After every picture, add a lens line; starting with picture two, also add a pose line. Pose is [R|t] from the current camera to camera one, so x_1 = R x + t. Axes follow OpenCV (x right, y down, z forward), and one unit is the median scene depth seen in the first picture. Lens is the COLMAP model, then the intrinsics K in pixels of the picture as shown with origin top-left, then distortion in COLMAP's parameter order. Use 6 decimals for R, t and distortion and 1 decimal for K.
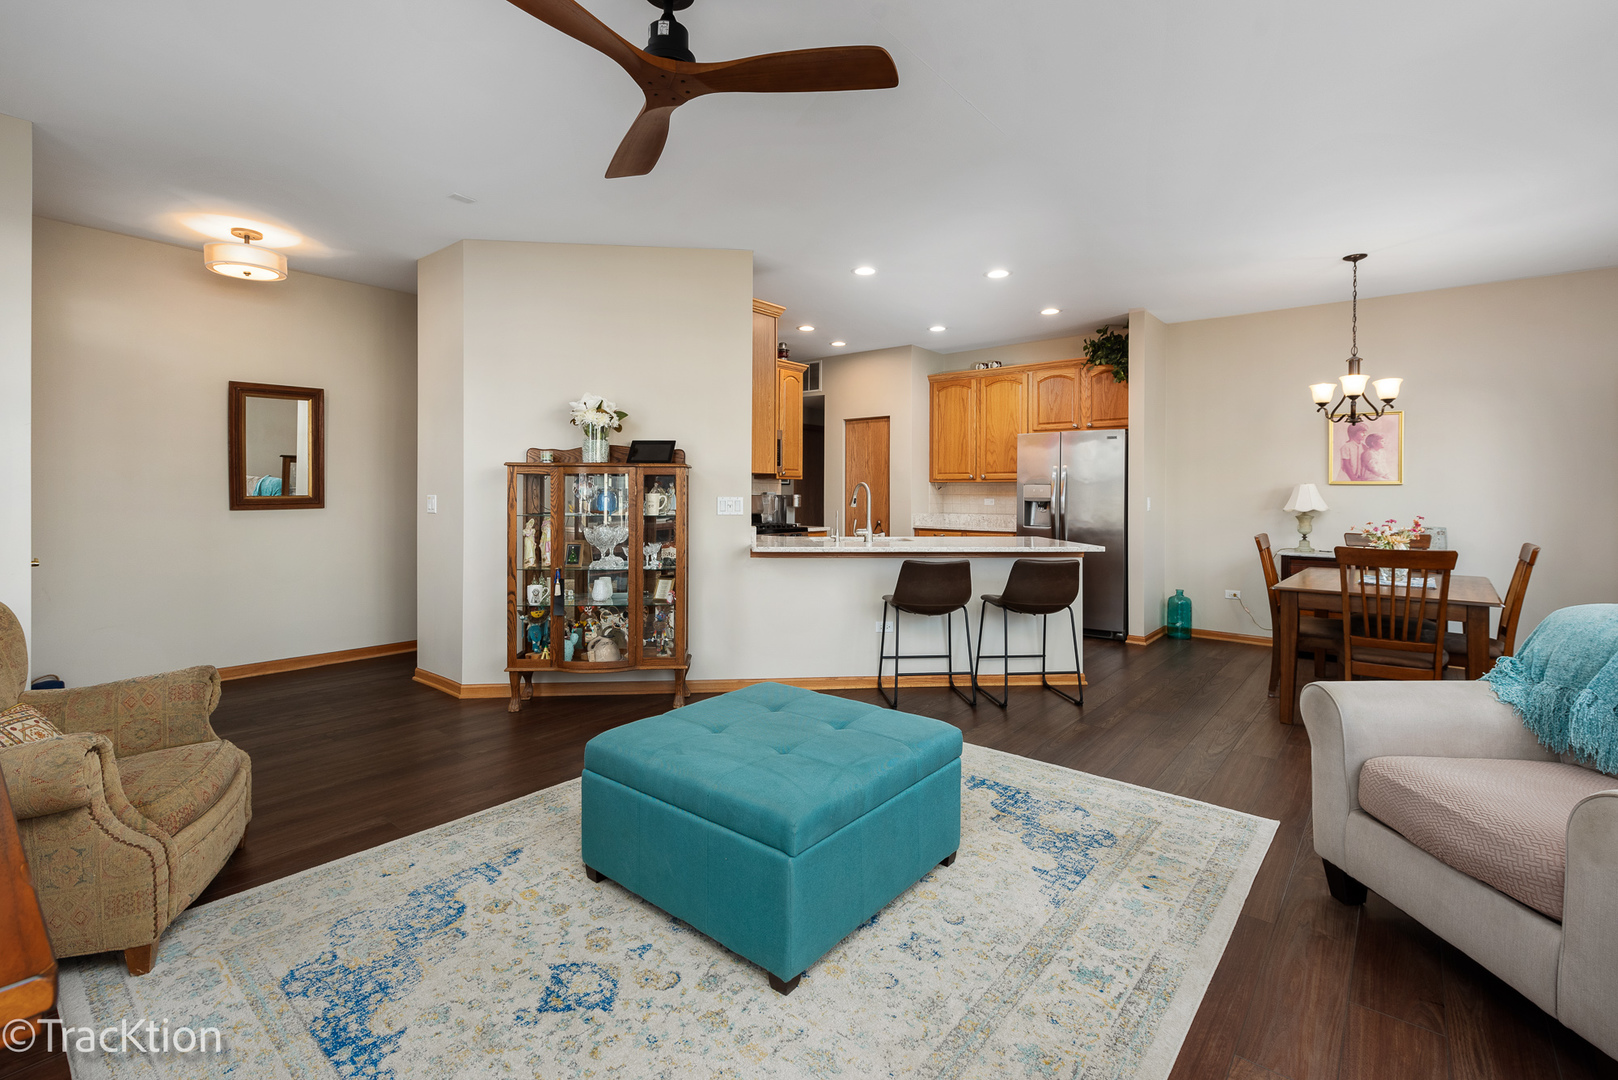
lens RADIAL K [[721.9, 0, 806.6], [0, 721.9, 490.5], [0, 0, 1]] dist [0.008503, -0.003283]
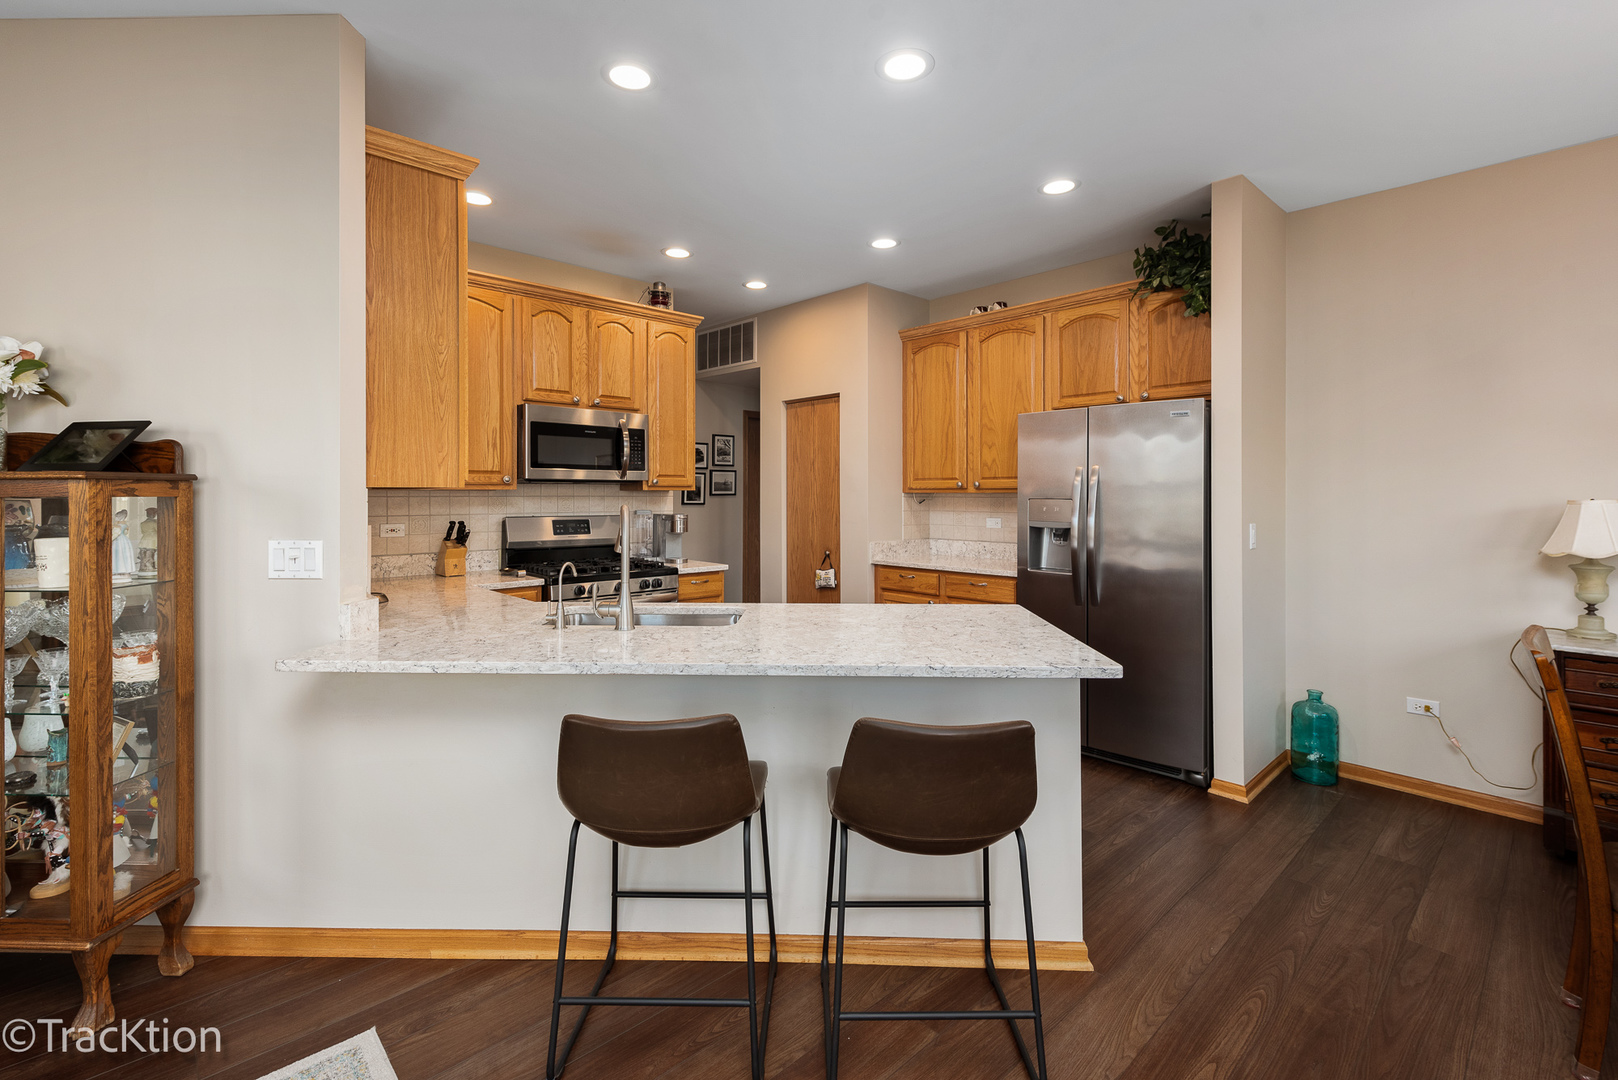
lens RADIAL K [[721.9, 0, 812.5], [0, 721.9, 487.1], [0, 0, 1]] dist [0.008503, -0.003283]
pose [[0.992556, -0.004482, -0.121707, 0.213911], [0.003671, 0.999970, -0.006887, -0.015427], [0.121735, 0.006389, 0.992542, 0.424624]]
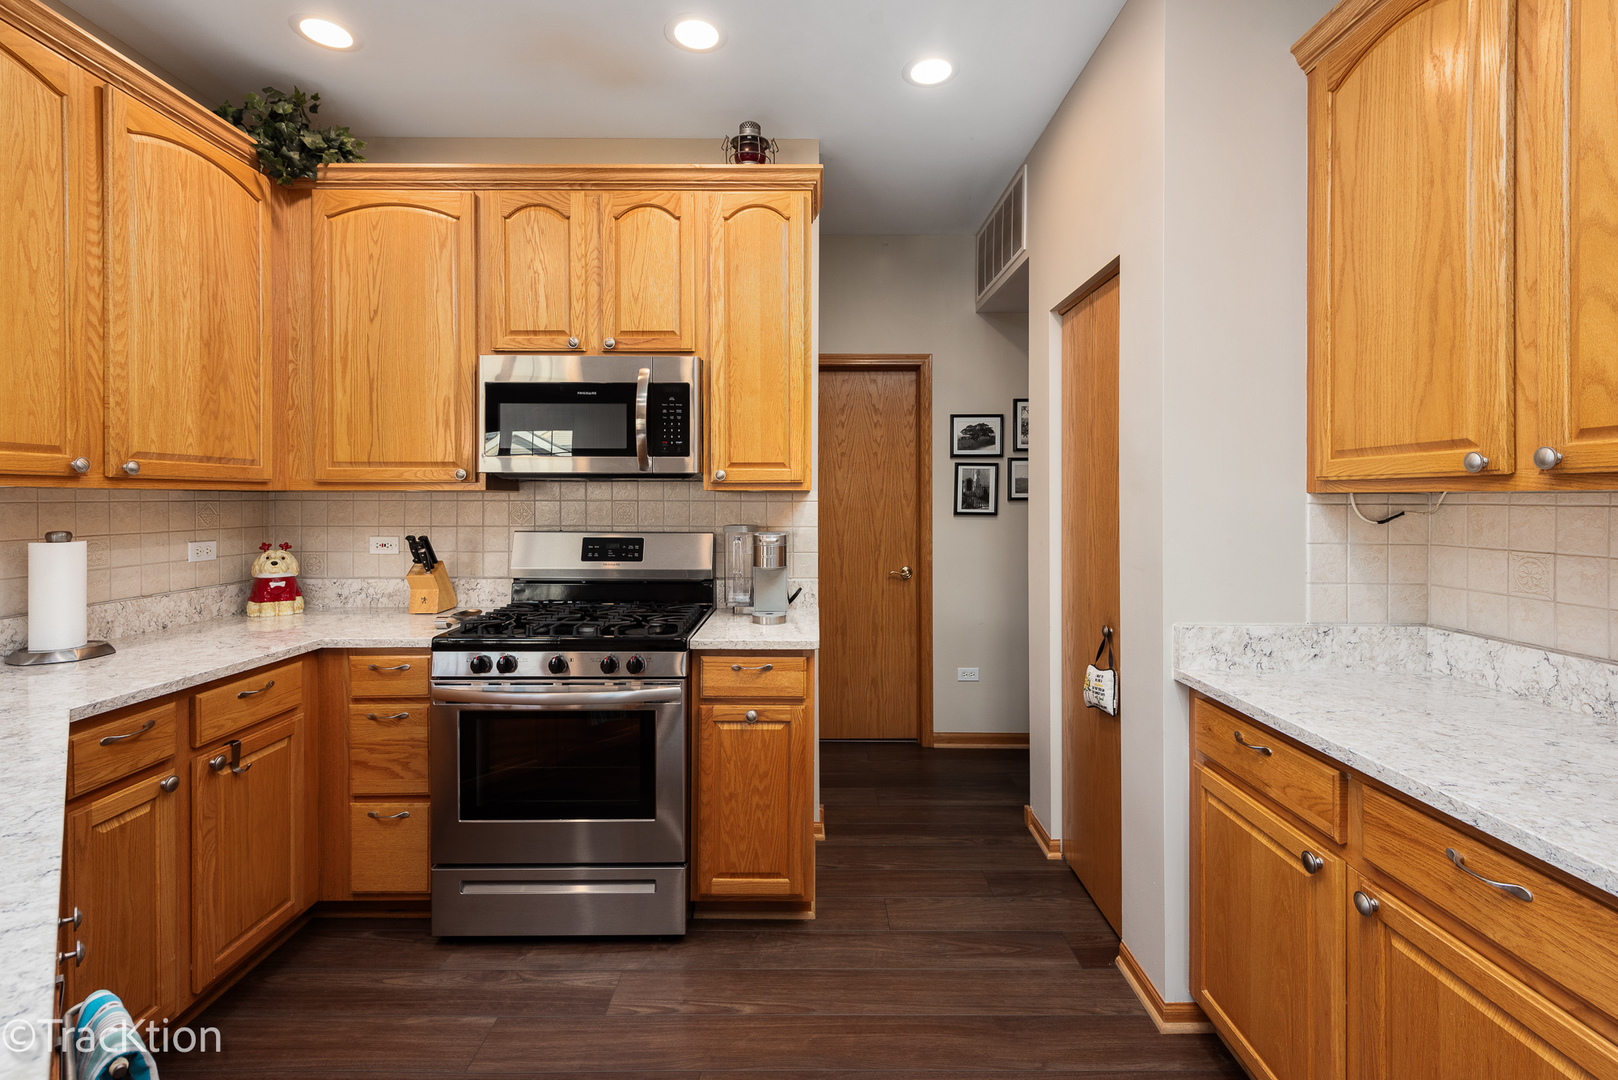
lens RADIAL K [[721.9, 0, 801.8], [0, 721.9, 501.5], [0, 0, 1]] dist [0.008503, -0.003283]
pose [[0.634400, -0.000473, -0.773005, 0.316235], [0.003836, 0.999989, 0.002537, -0.012442], [0.772996, -0.004574, 0.634395, 0.912367]]
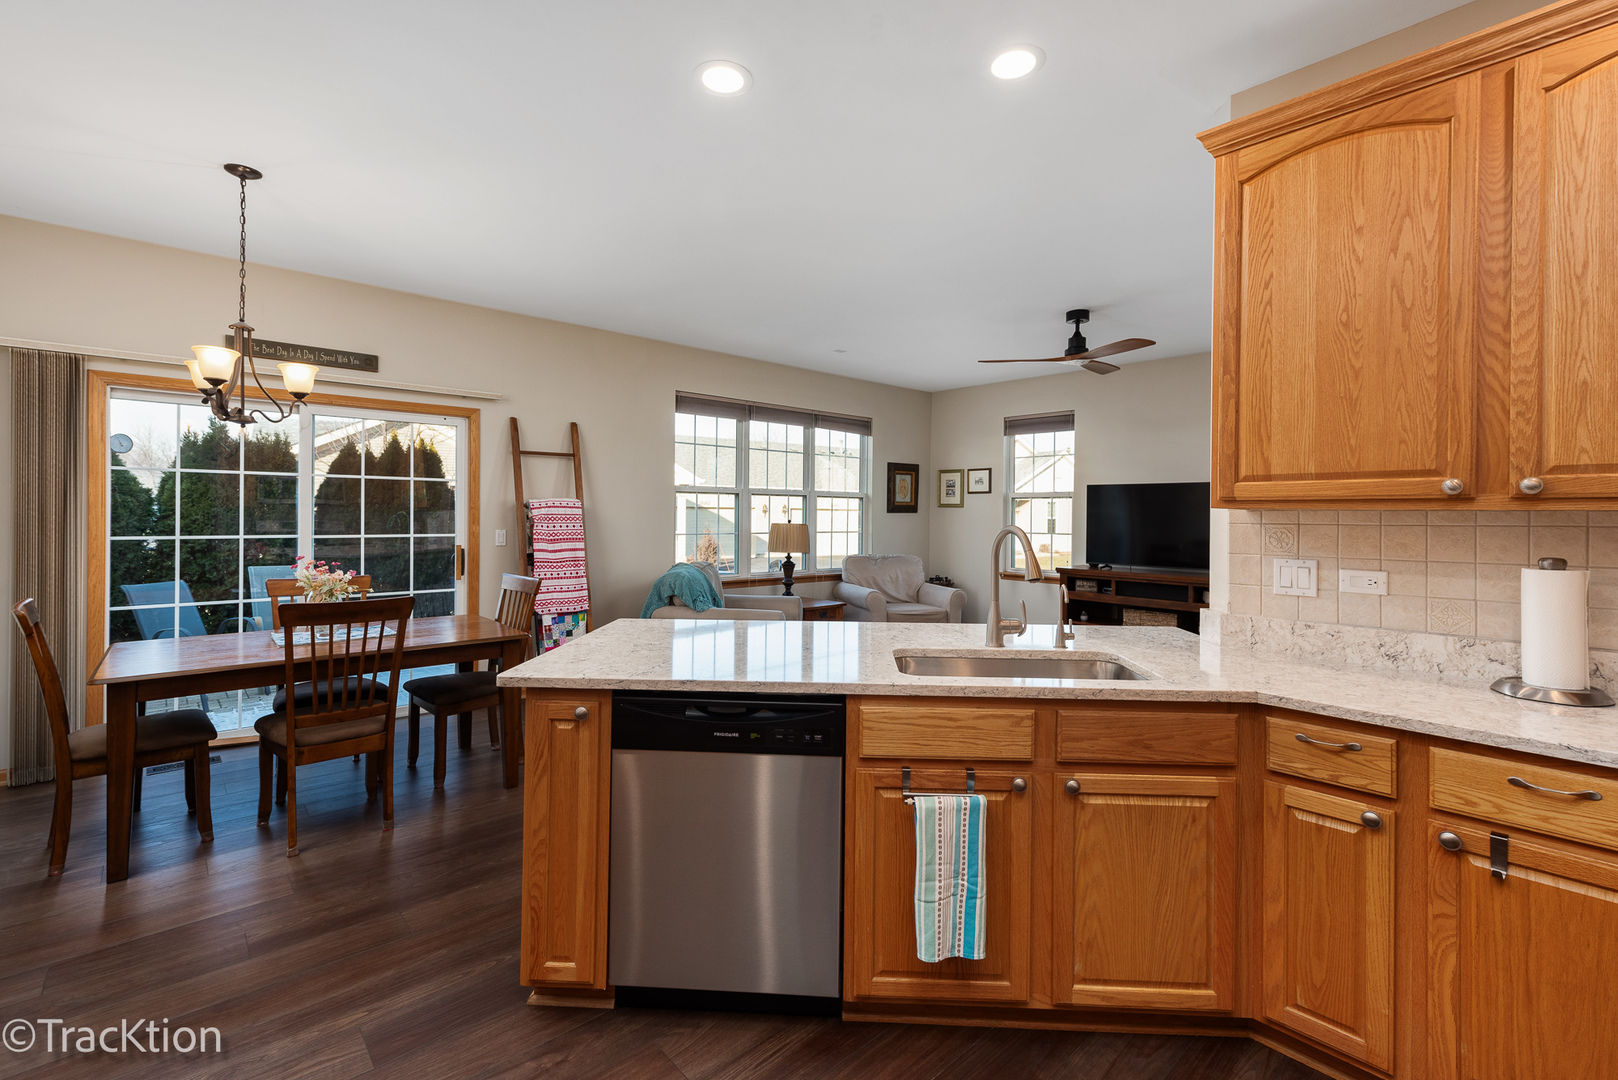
lens RADIAL K [[721.9, 0, 806.5], [0, 721.9, 513.5], [0, 0, 1]] dist [0.008503, -0.003283]
pose [[-0.988167, -0.013257, 0.152810, 0.109310], [-0.013683, 0.999905, -0.001731, -0.012983], [-0.152773, -0.003802, -0.988254, 1.200650]]
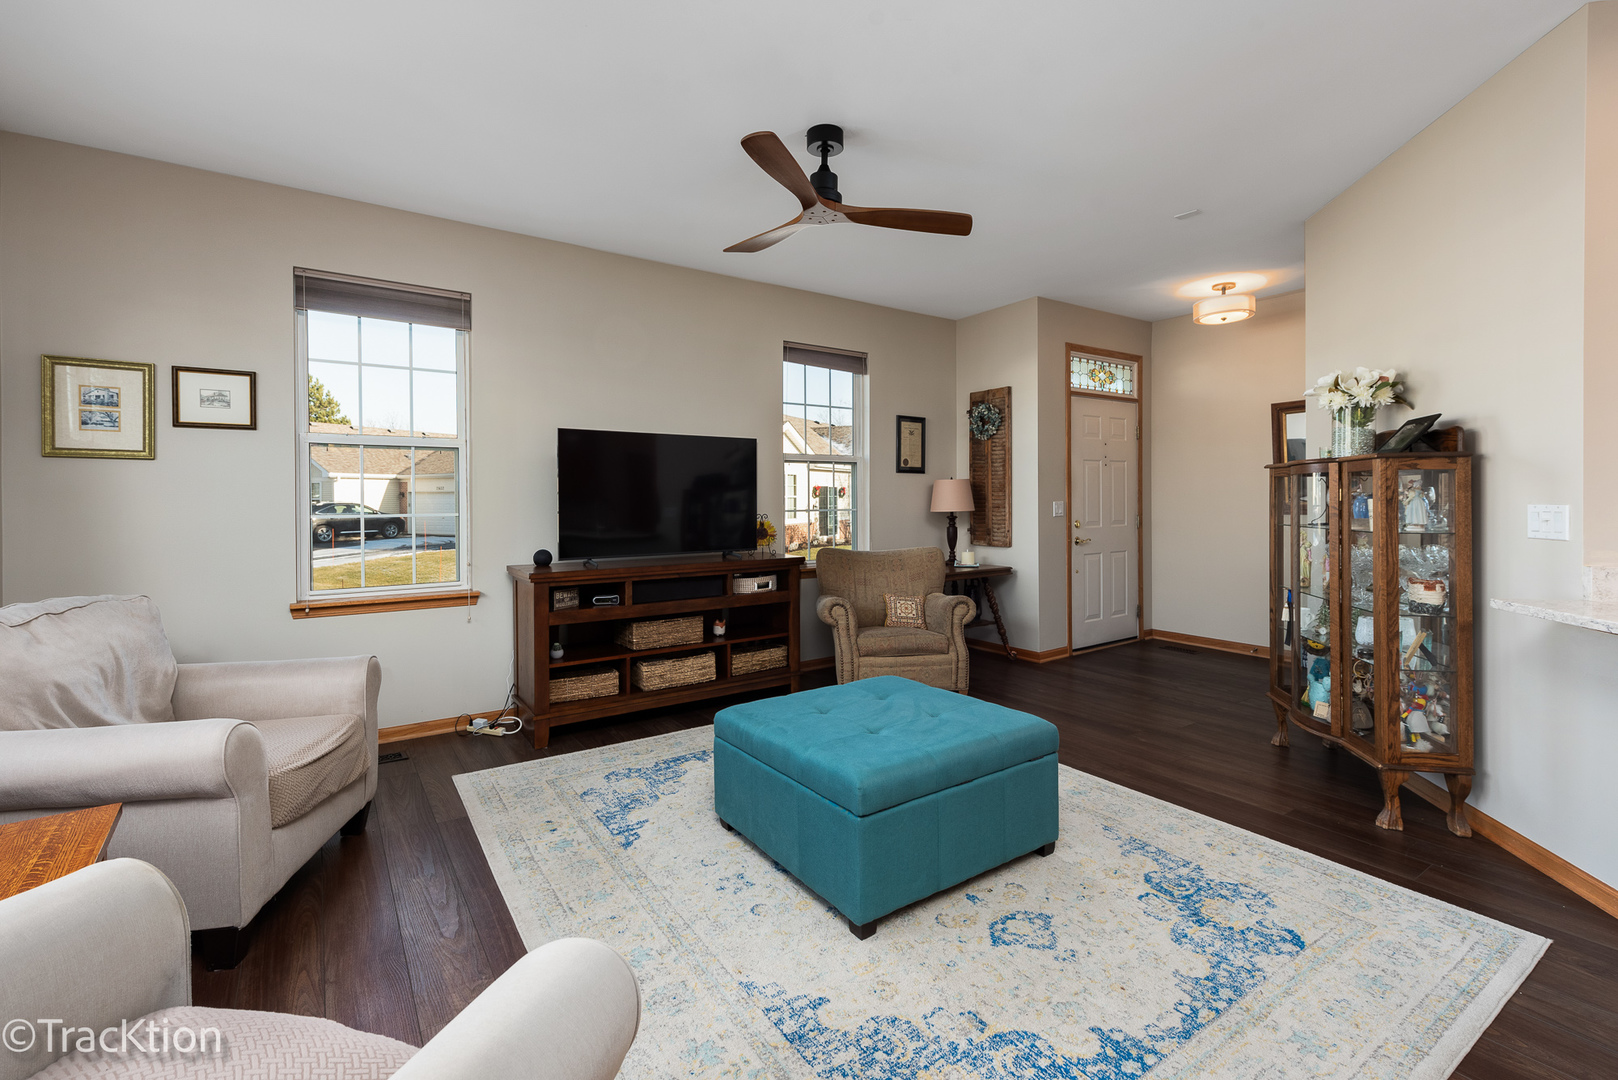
lens RADIAL K [[721.9, 0, 812.7], [0, 721.9, 501.1], [0, 0, 1]] dist [0.008503, -0.003283]
pose [[-0.274780, -0.002330, -0.961504, 0.406890], [0.004709, 0.999982, -0.003769, 0.004636], [0.961496, -0.005563, -0.274764, 0.469716]]
